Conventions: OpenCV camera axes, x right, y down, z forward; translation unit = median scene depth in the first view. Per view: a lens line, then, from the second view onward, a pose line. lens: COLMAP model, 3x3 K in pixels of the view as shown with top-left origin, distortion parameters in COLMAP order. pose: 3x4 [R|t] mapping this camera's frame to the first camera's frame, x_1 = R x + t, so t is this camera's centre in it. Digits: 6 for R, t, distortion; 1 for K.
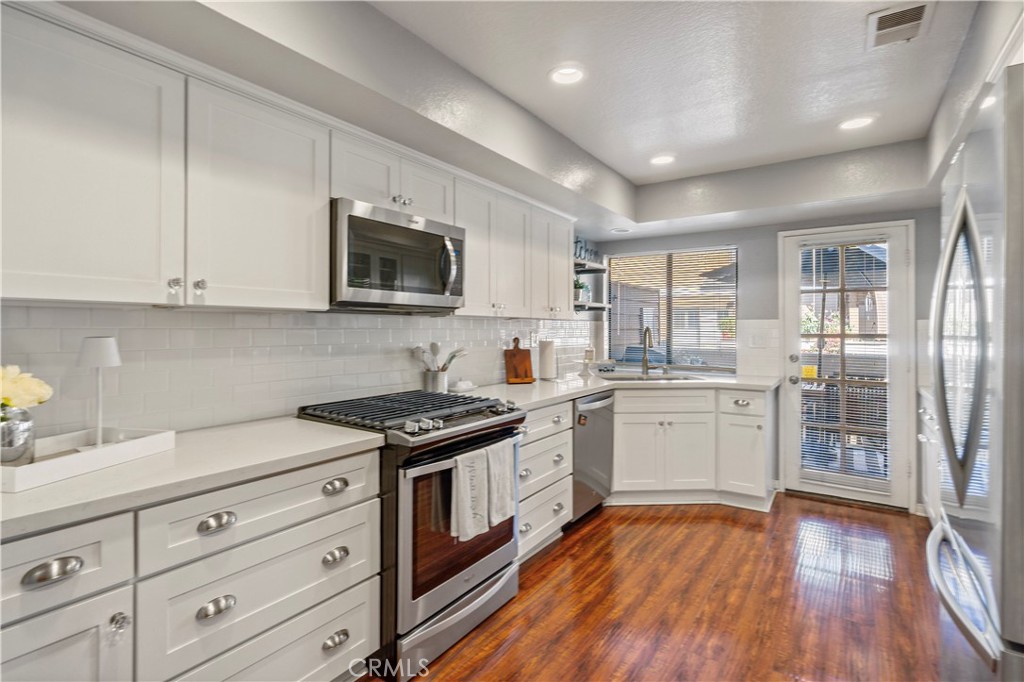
lens RADIAL K [[496.2, 0, 507.0], [0, 496.2, 325.0], [0, 0, 1]] dist [-0.001293, -0.000335]
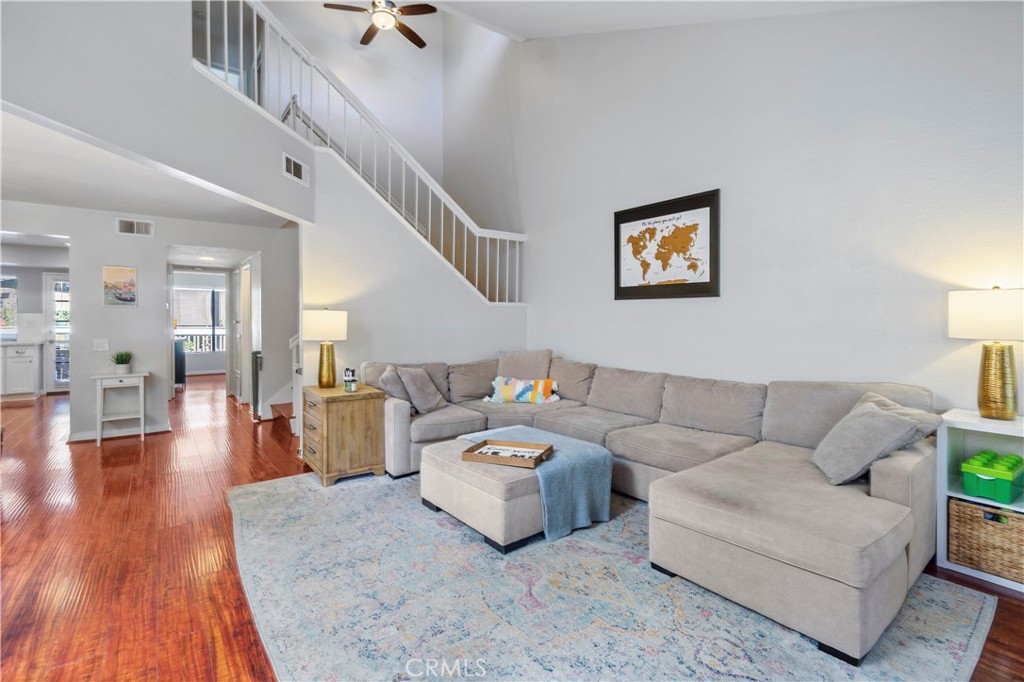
lens RADIAL K [[474.3, 0, 510.6], [0, 474.3, 320.6], [0, 0, 1]] dist [0.001324, 0.000155]
pose [[0.310506, -0.007975, 0.950538, -1.006407], [-0.006368, 0.999925, 0.010469, -0.016701], [-0.950550, -0.009304, 0.310432, -2.025948]]
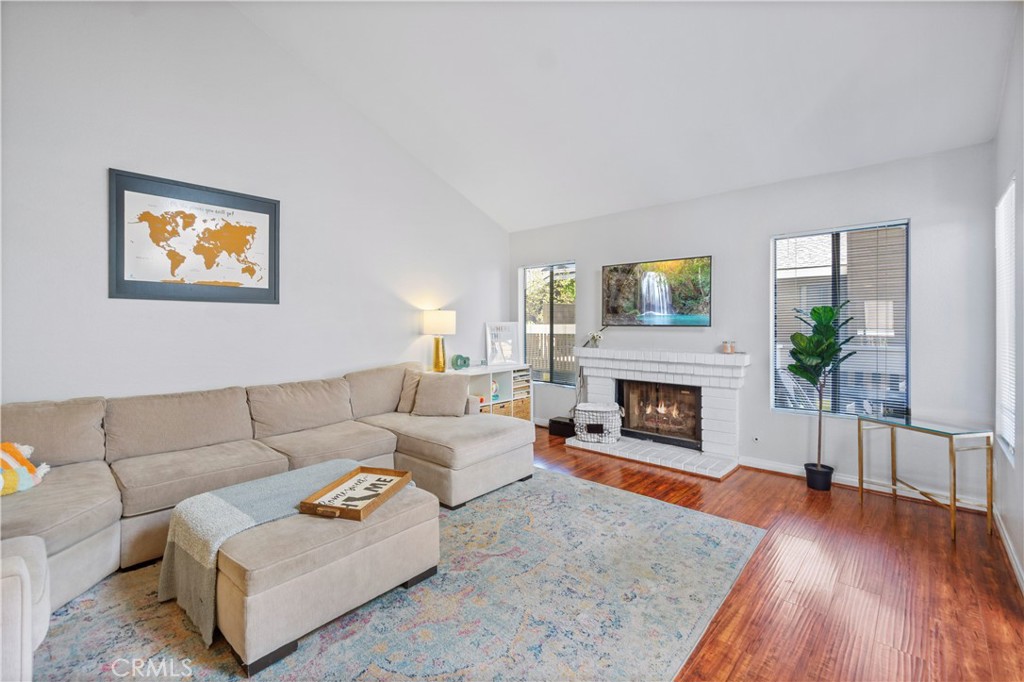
lens RADIAL K [[444.1, 0, 504.0], [0, 444.1, 323.4], [0, 0, 1]] dist [0.000230, -0.000060]
pose [[-0.989474, -0.000591, 0.144711, -0.396871], [-0.001426, 0.999983, -0.005666, -0.009878], [-0.144705, -0.005813, -0.989458, -0.966674]]
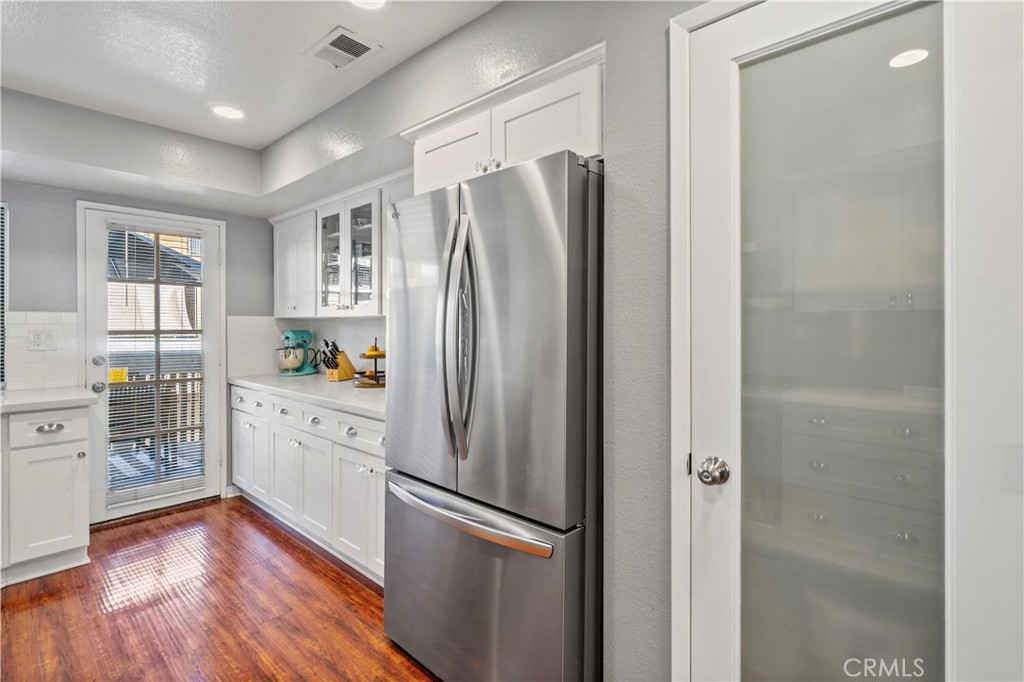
lens RADIAL K [[484.2, 0, 507.0], [0, 484.2, 327.5], [0, 0, 1]] dist [-0.001981, -0.000235]
pose [[0.138668, -0.006251, 0.990319, -0.151313], [-0.007812, 0.999942, 0.007406, 0.002453], [-0.990308, -0.008763, 0.138611, 0.309054]]
